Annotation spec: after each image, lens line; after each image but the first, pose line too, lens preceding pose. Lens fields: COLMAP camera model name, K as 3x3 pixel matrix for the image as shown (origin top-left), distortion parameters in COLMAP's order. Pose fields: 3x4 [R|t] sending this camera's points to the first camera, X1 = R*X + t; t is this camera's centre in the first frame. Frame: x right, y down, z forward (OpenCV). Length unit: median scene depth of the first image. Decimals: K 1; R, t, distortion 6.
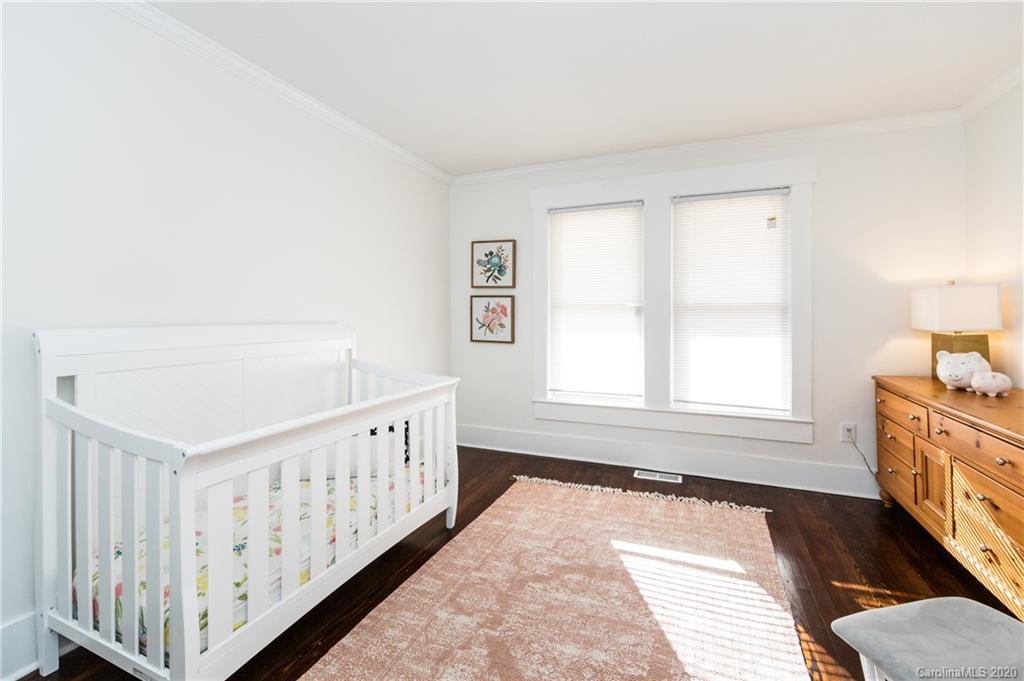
lens RADIAL K [[403.4, 0, 493.0], [0, 403.4, 311.2], [0, 0, 1]] dist [0.000154, -0.000608]
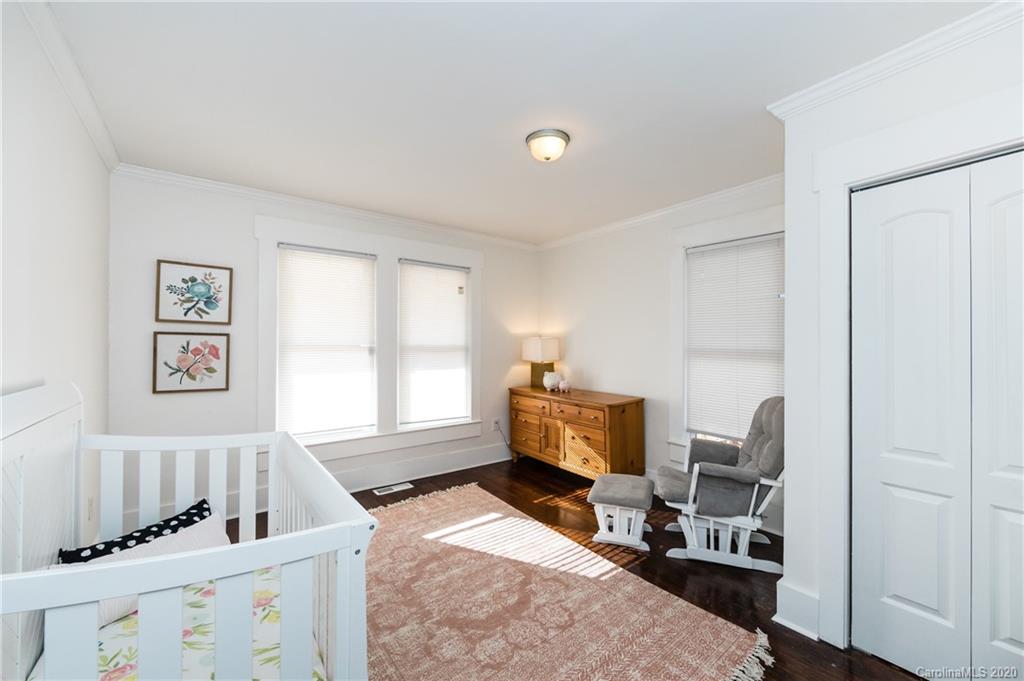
lens RADIAL K [[403.4, 0, 509.1], [0, 403.4, 340.8], [0, 0, 1]] dist [0.000154, -0.000608]
pose [[0.534981, 0.008077, 0.844825, -0.476856], [-0.004192, 0.999967, -0.006906, -0.028233], [-0.844853, 0.000153, 0.534998, 0.070874]]
